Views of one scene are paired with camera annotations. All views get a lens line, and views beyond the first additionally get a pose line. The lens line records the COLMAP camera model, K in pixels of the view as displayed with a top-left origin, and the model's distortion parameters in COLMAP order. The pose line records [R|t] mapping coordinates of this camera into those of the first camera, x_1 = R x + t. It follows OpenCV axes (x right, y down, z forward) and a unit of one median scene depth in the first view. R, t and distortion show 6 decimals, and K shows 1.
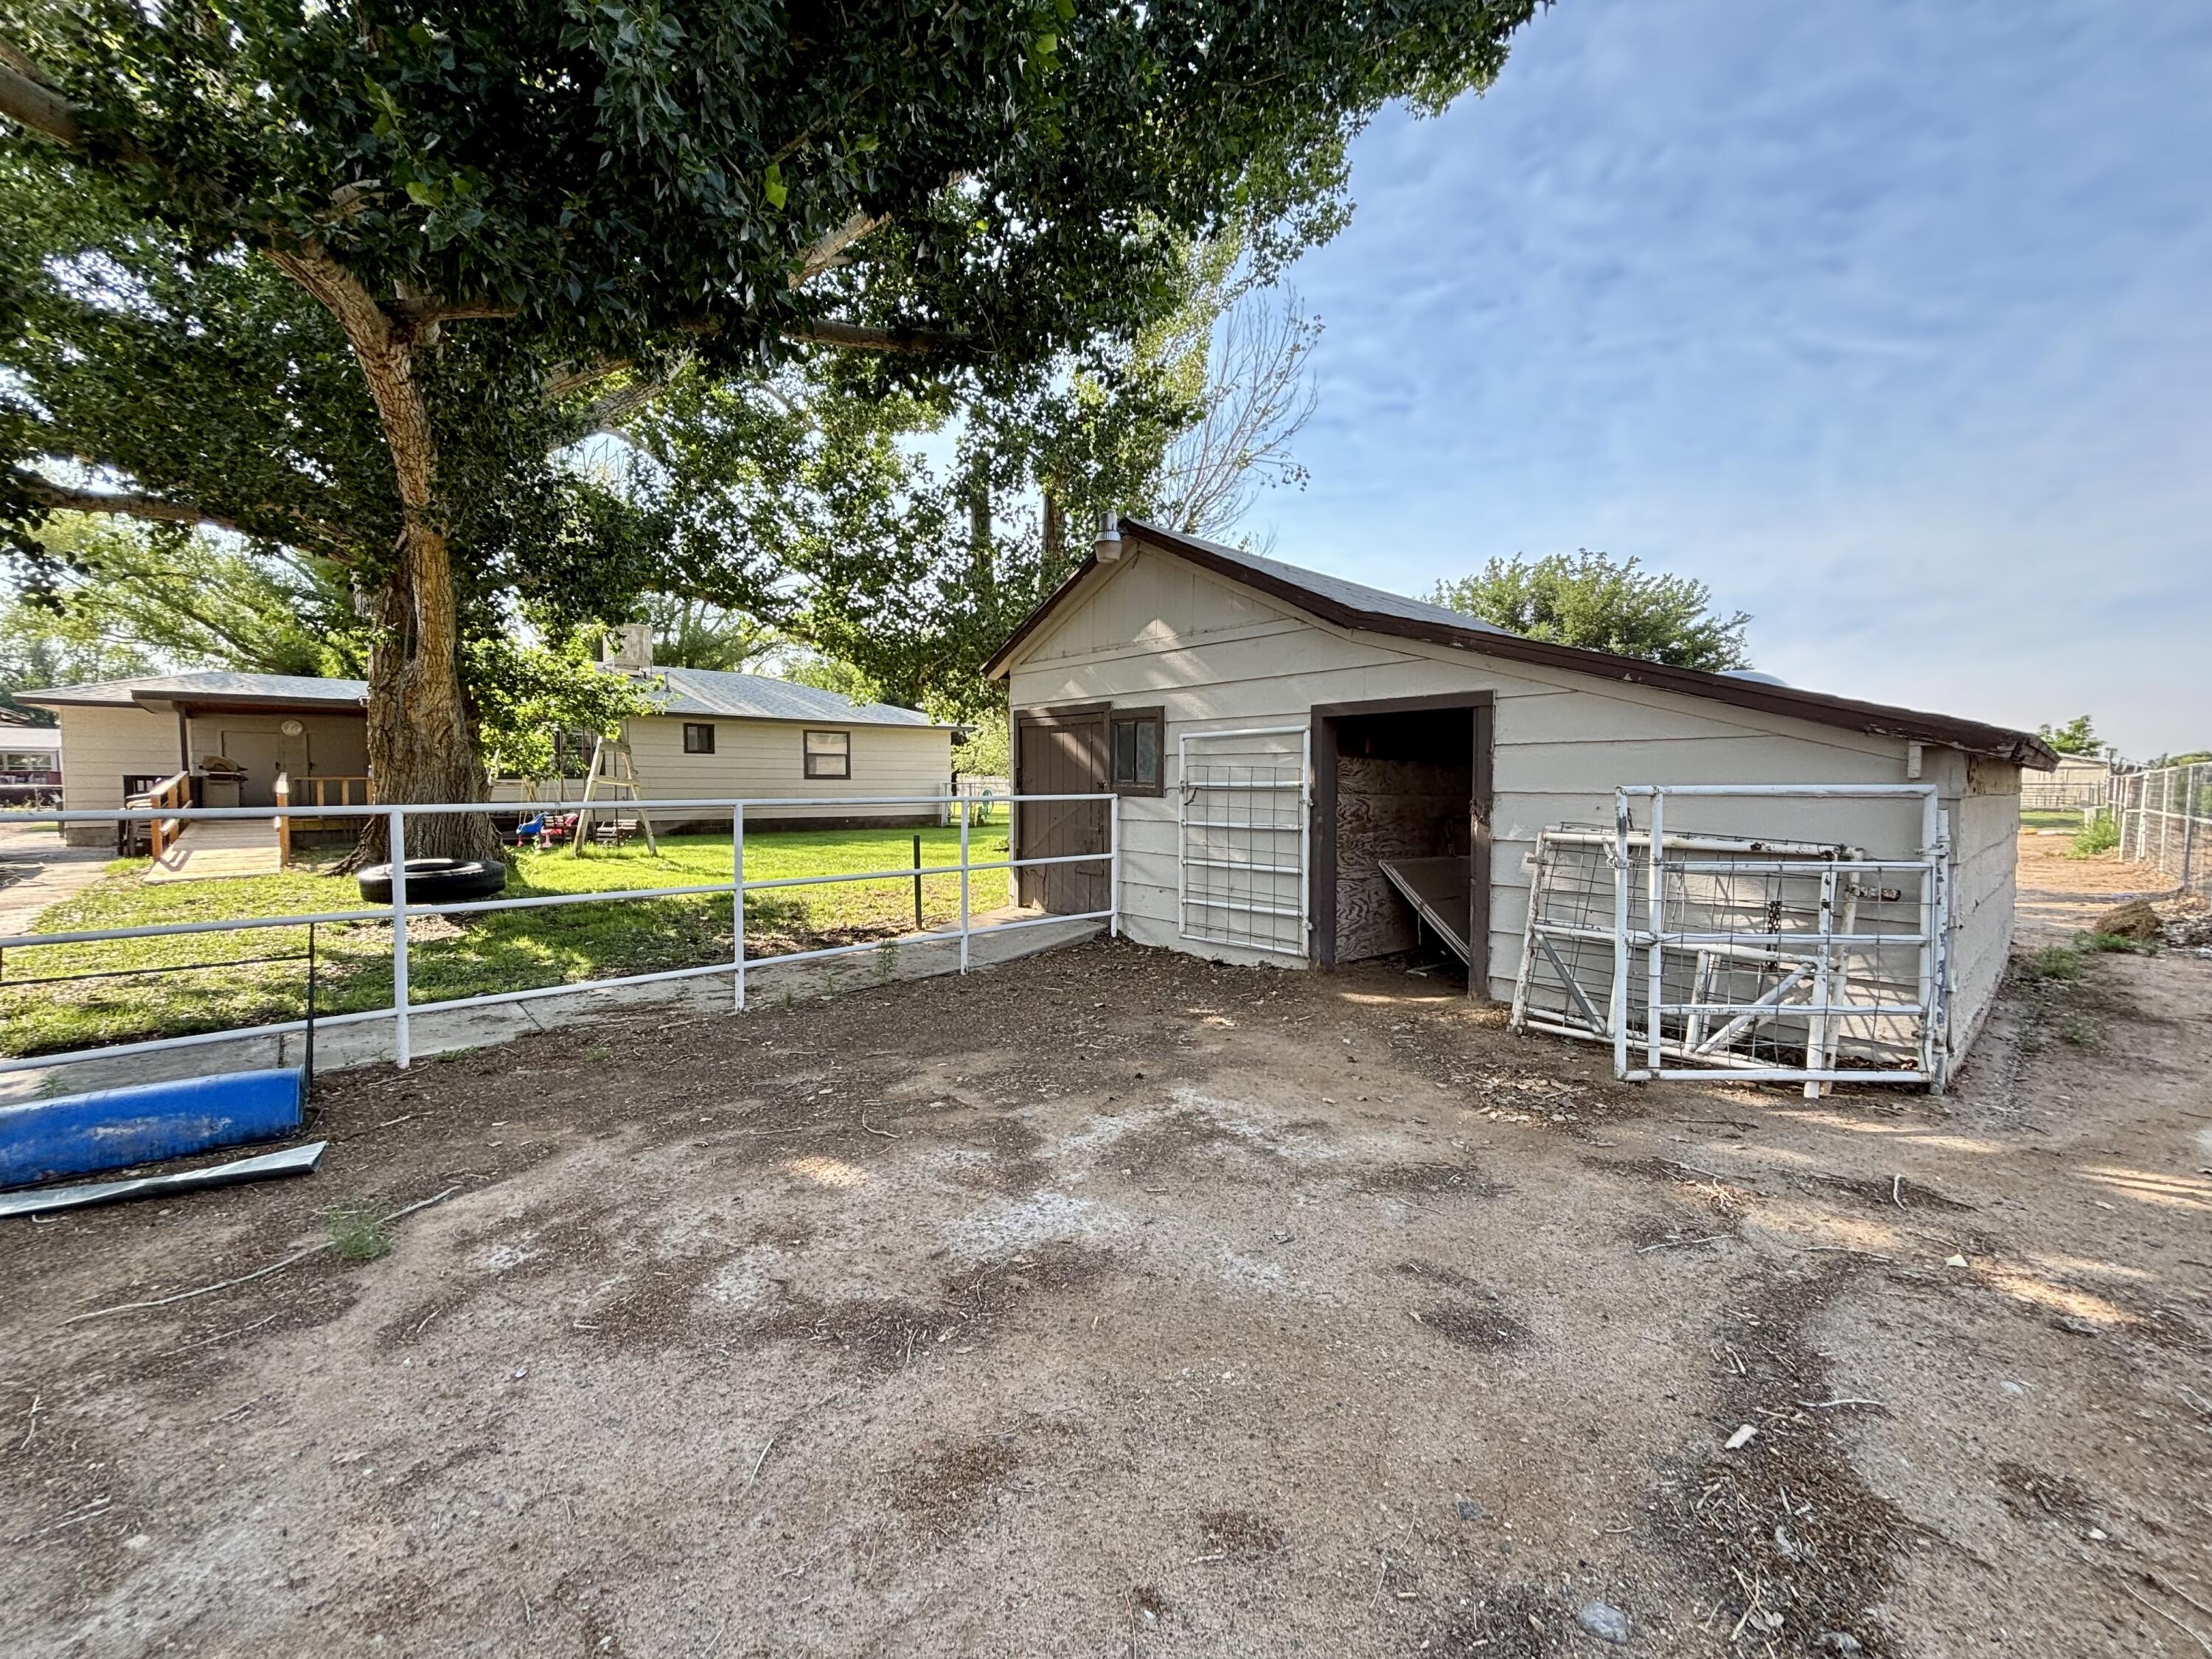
lens RADIAL K [[892.5, 0, 1102.5], [0, 892.5, 828.4], [0, 0, 1]] dist [0.004046, 0.001021]
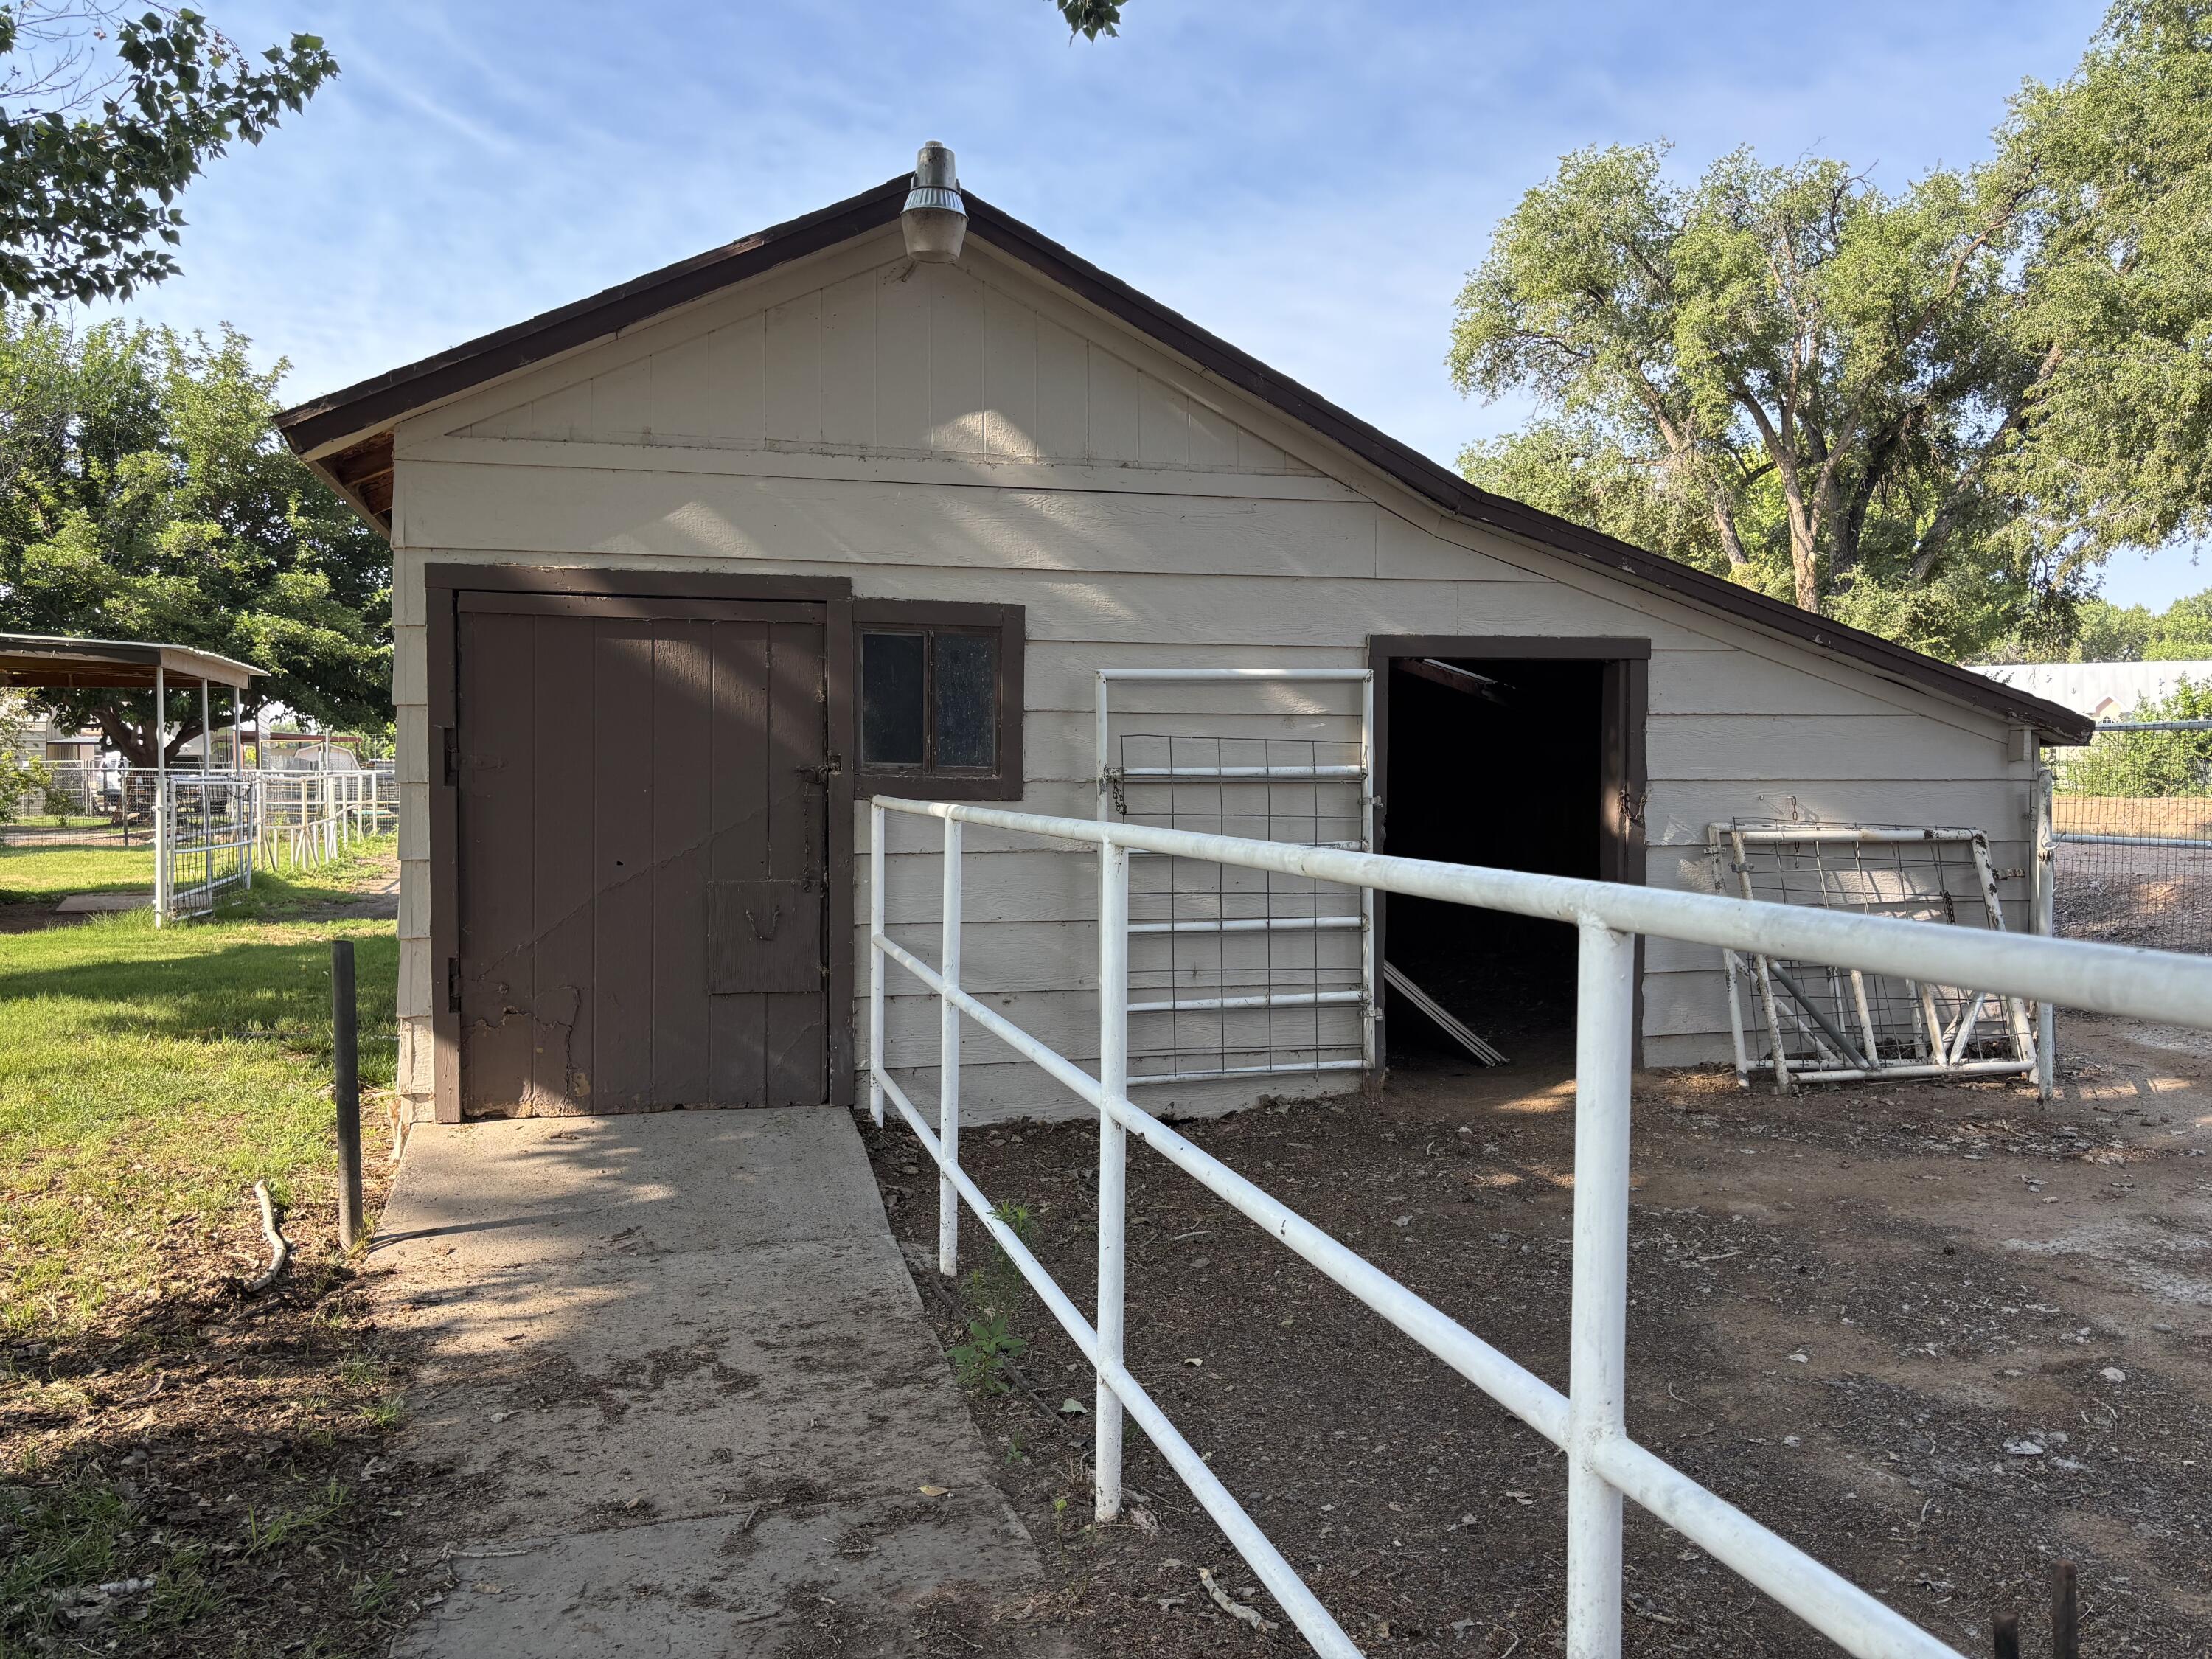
lens RADIAL K [[1676.0, 0, 1099.2], [0, 1676.0, 834.1], [0, 0, 1]] dist [0.025533, -0.030242]
pose [[0.431358, -0.033458, 0.901560, -0.820352], [0.049117, 0.998701, 0.013562, -0.031031], [-0.900843, 0.038432, 0.432441, 0.682227]]
